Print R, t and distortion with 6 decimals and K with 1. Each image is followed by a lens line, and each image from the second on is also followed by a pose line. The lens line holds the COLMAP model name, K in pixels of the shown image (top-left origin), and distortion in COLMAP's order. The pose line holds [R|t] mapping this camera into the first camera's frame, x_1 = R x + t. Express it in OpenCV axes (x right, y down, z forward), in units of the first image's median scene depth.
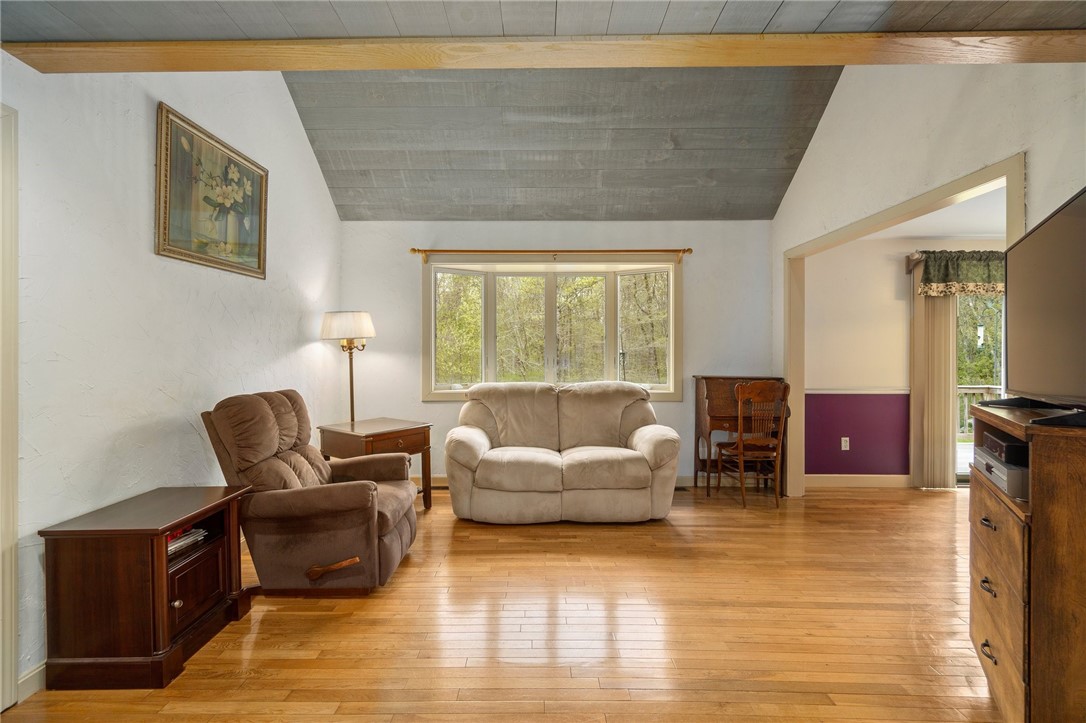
lens RADIAL K [[469.9, 0, 537.3], [0, 469.9, 354.7], [0, 0, 1]] dist [-0.011300, 0.000022]
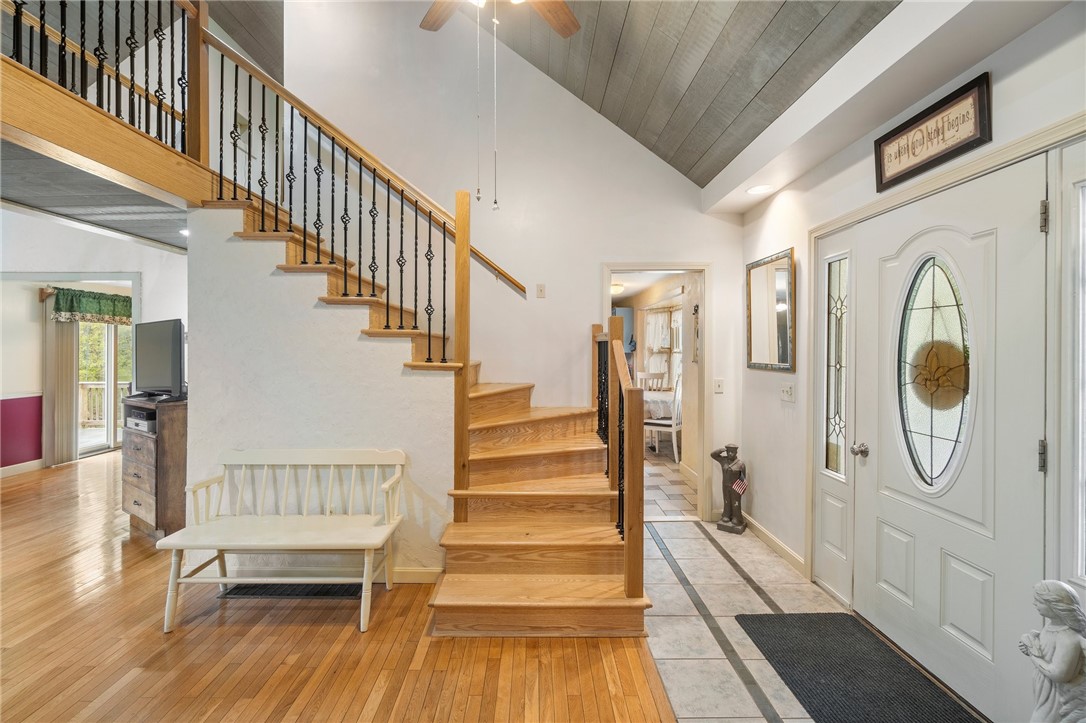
lens RADIAL K [[469.9, 0, 535.3], [0, 469.9, 352.2], [0, 0, 1]] dist [-0.011300, 0.000022]
pose [[-0.010883, -0.002520, 0.999938, -0.506947], [-0.006477, 0.999976, 0.002450, -0.049071], [-0.999920, -0.006450, -0.010899, -0.353592]]
